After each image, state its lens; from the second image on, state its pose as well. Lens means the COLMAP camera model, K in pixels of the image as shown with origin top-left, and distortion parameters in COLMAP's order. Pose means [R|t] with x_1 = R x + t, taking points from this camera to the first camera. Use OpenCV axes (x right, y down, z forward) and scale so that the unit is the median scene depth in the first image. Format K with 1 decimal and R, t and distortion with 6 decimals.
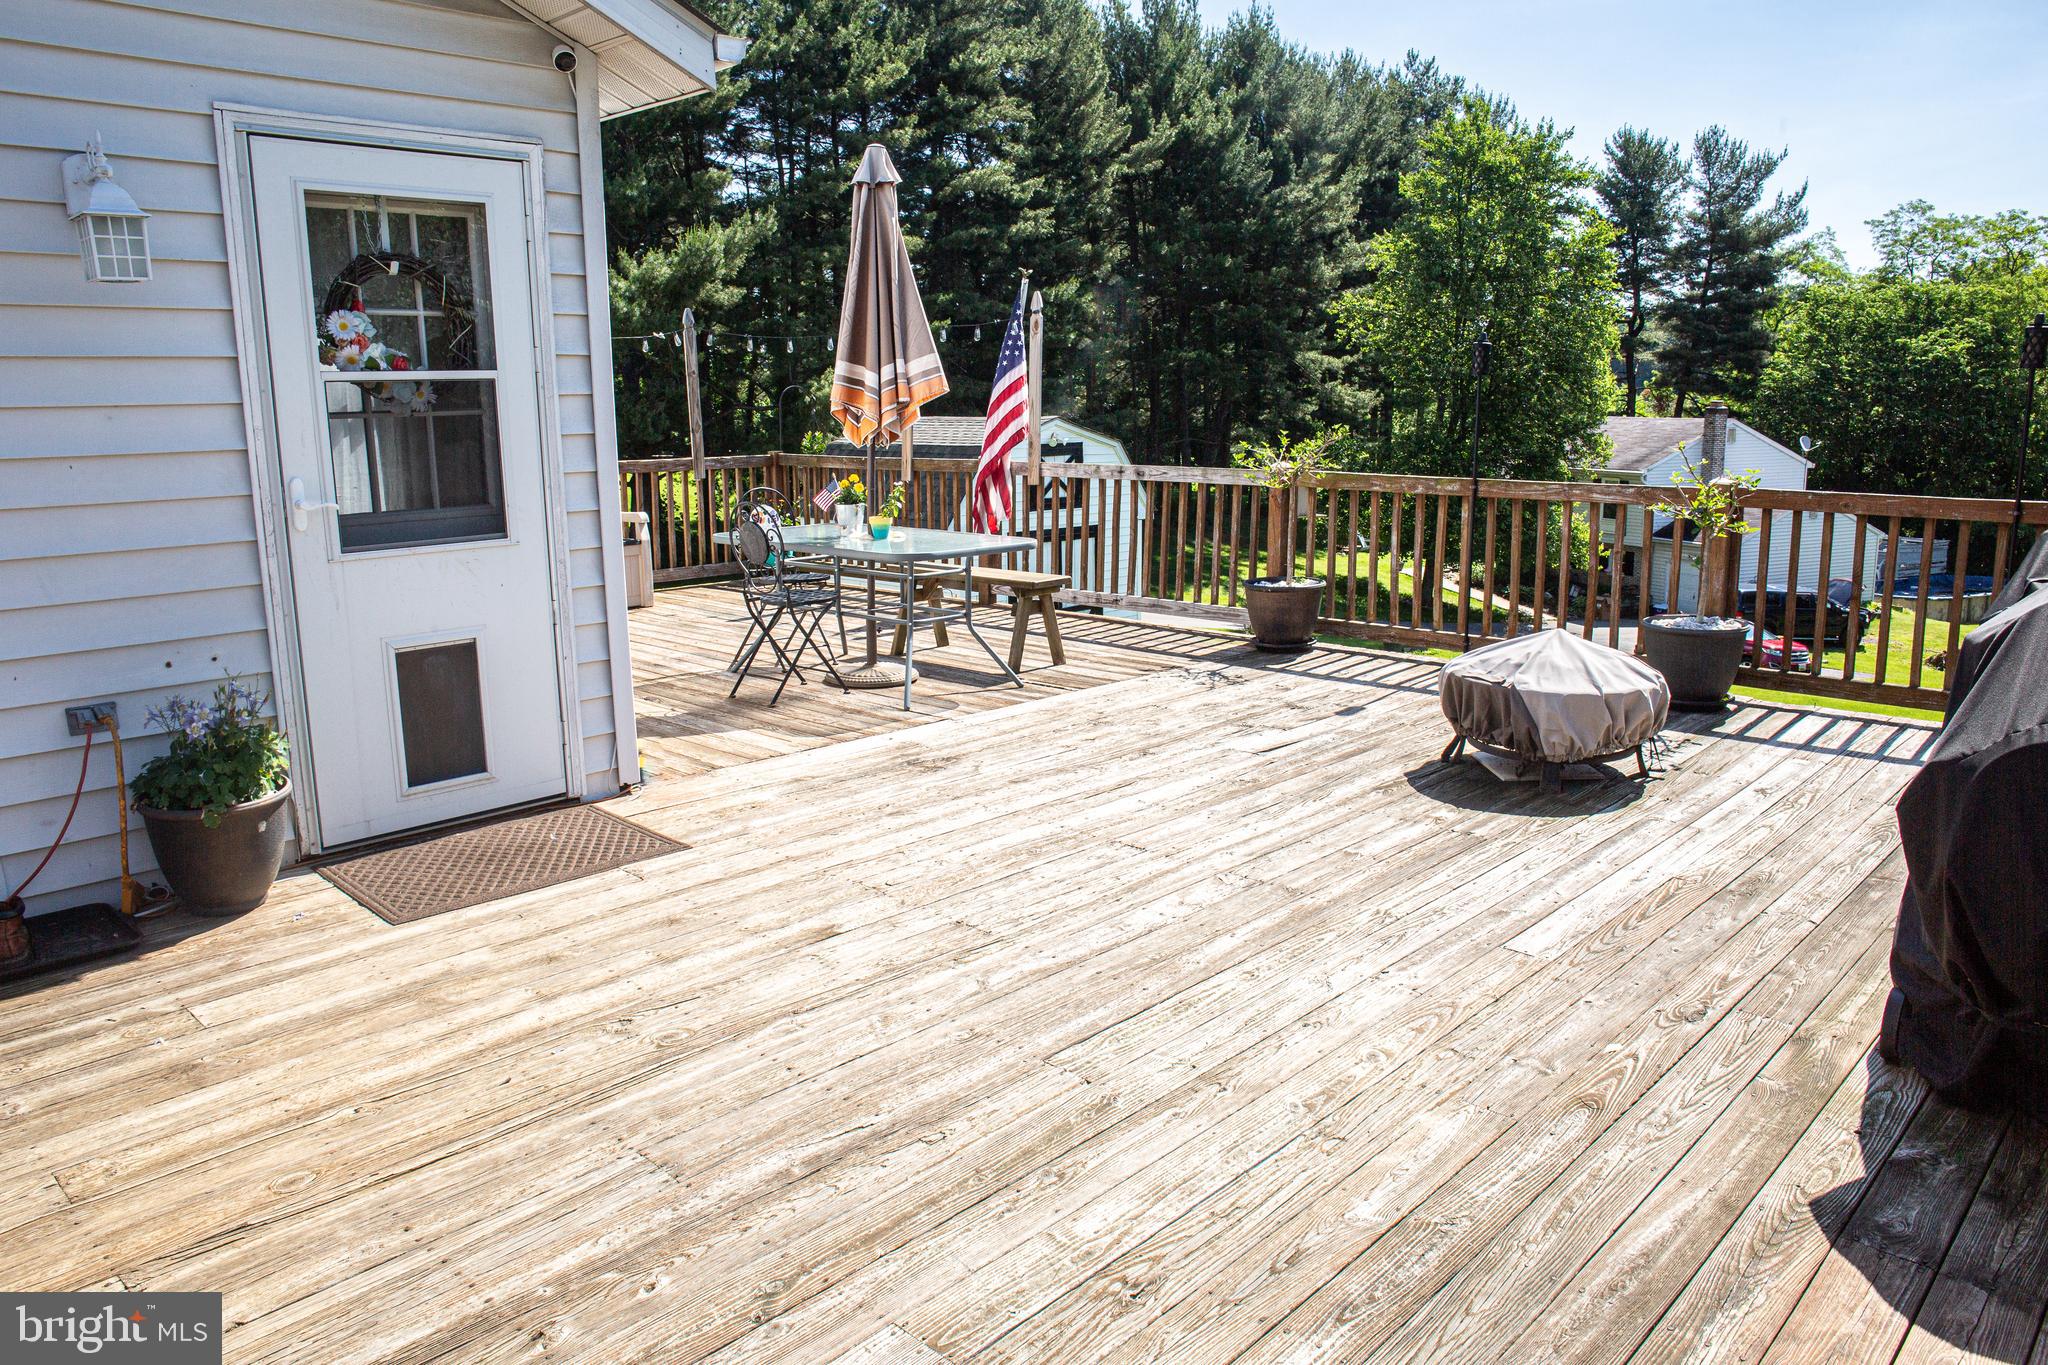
lens RADIAL K [[1444.7, 0, 1056.0], [0, 1444.7, 662.4], [0, 0, 1]] dist [-0.062318, 0.042258]
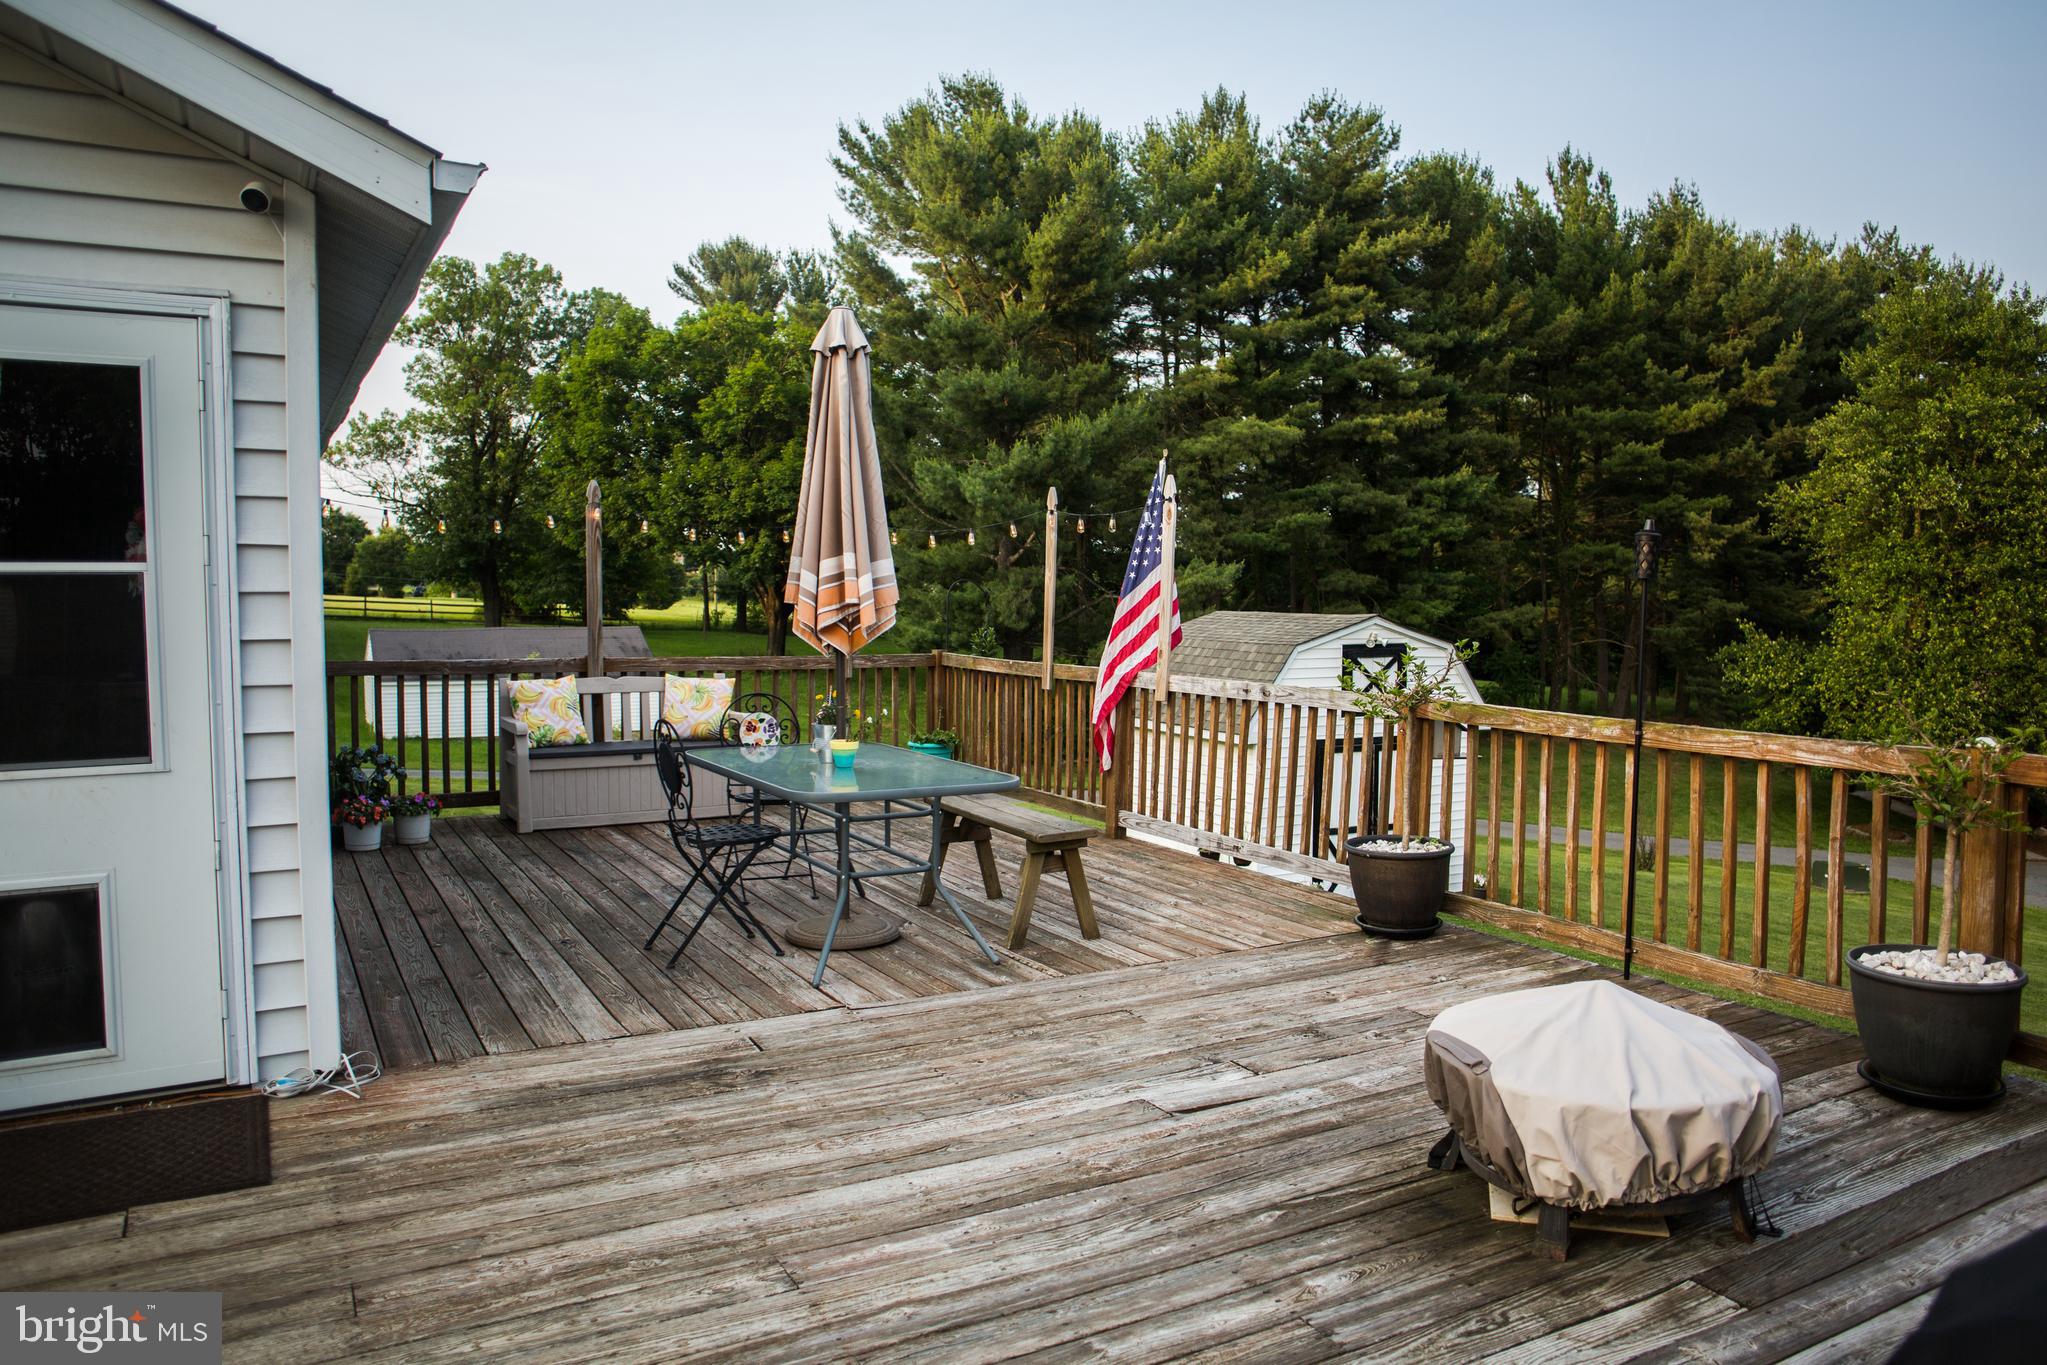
lens RADIAL K [[1444.0, 0, 1046.0], [0, 1444.0, 671.9], [0, 0, 1]] dist [-0.062318, 0.042258]
pose [[0.954970, 0.031250, -0.295054, 0.166023], [-0.067347, 0.991312, -0.112980, -0.039036], [0.288960, 0.127763, 0.948778, 0.175918]]
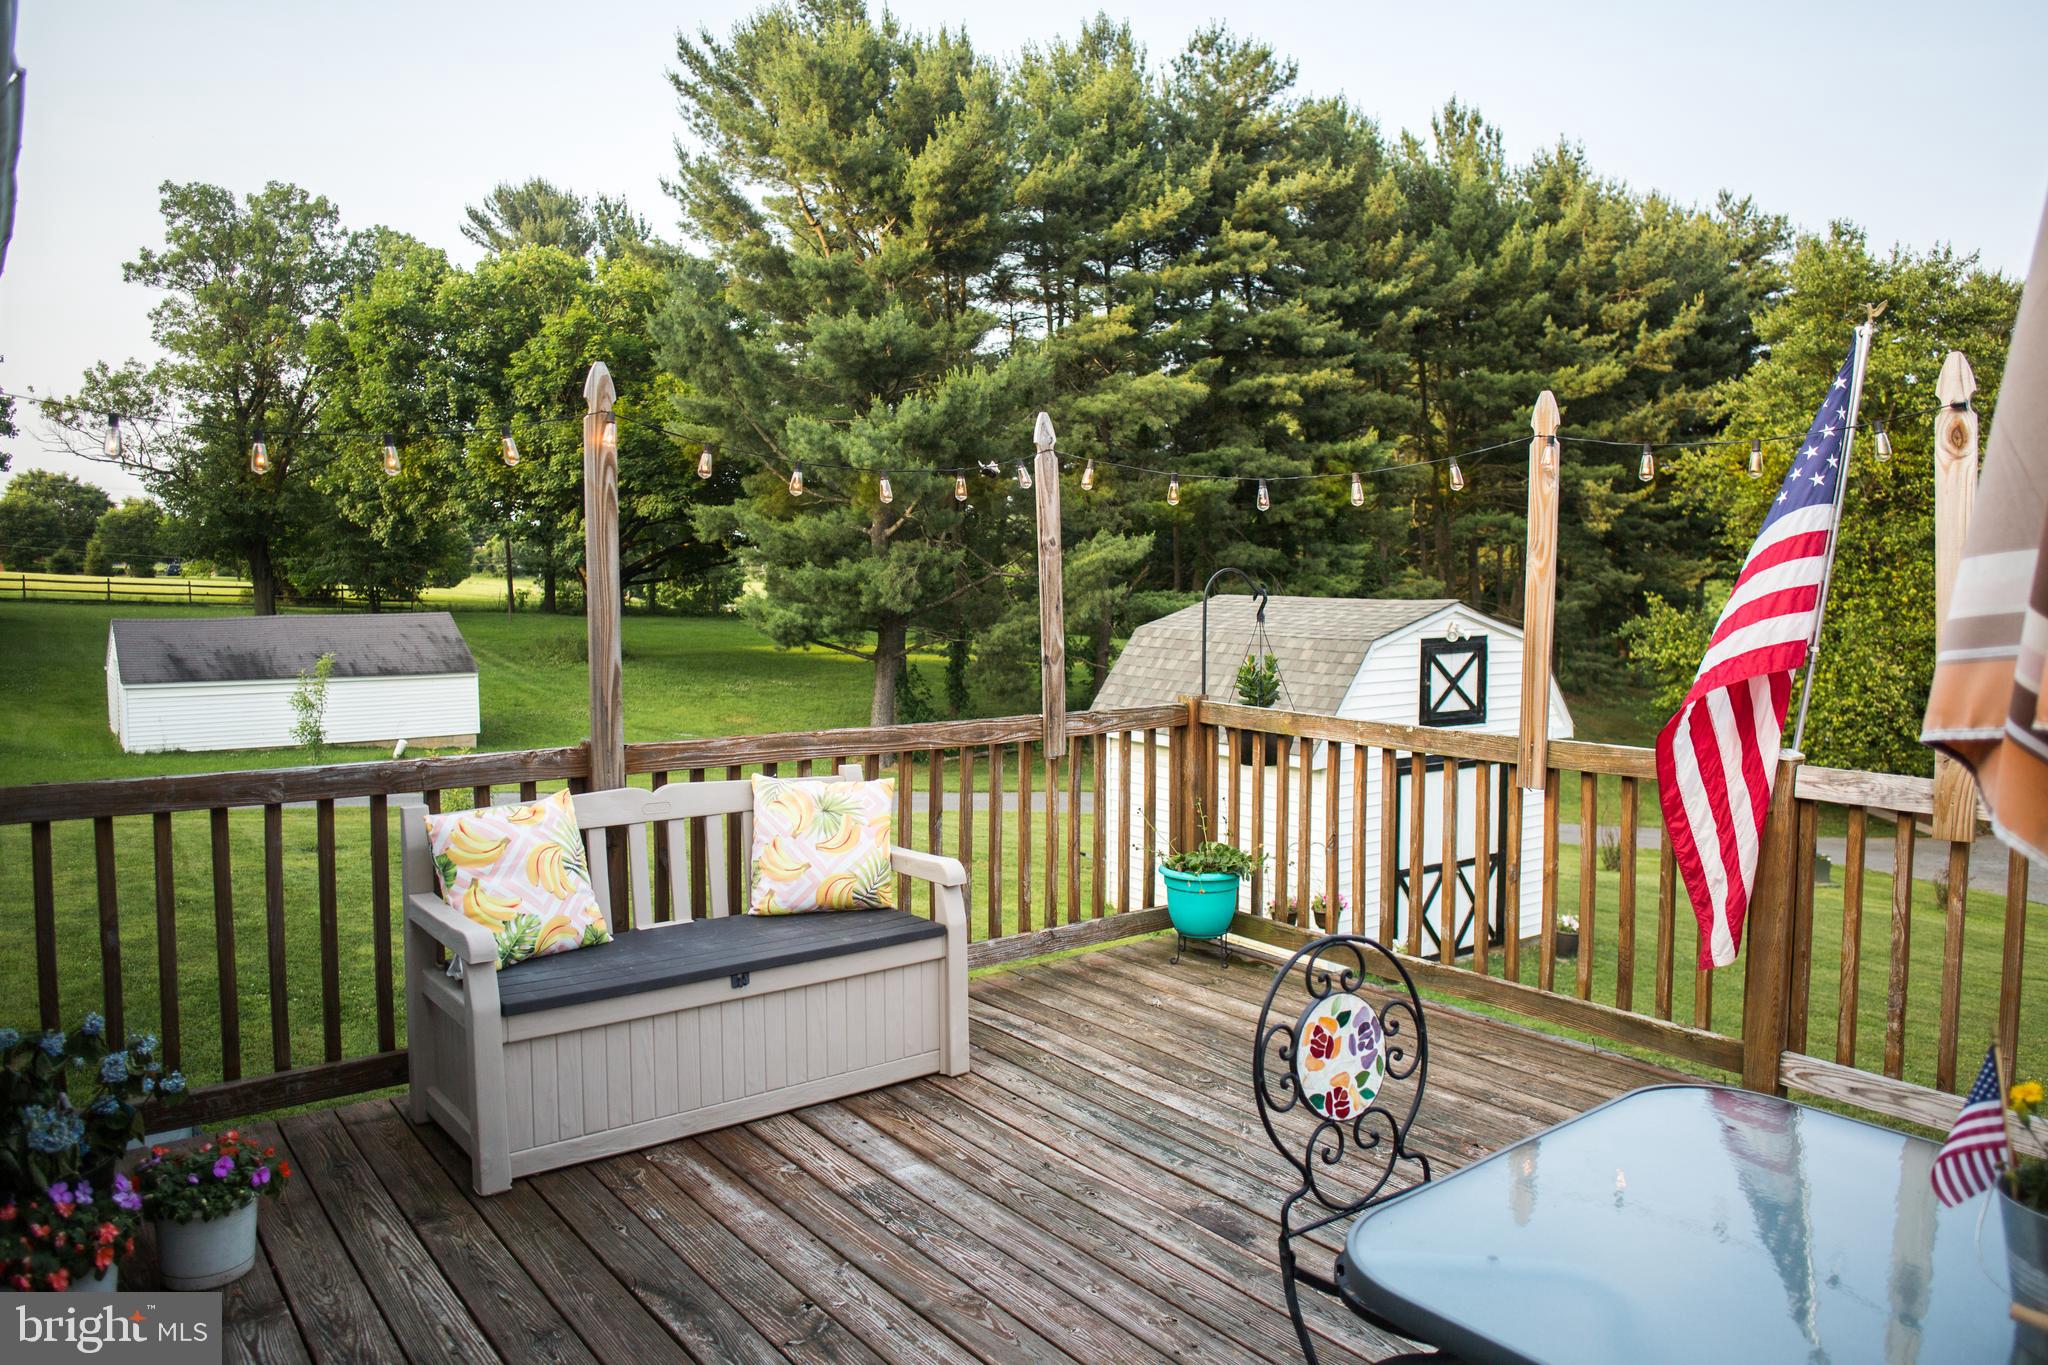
lens RADIAL K [[1444.7, 0, 1044.6], [0, 1444.7, 671.7], [0, 0, 1]] dist [-0.062318, 0.042258]
pose [[0.986534, 0.020859, -0.162219, -0.190431], [-0.037698, 0.994129, -0.101424, -0.117669], [0.159151, 0.106174, 0.981528, 0.569512]]
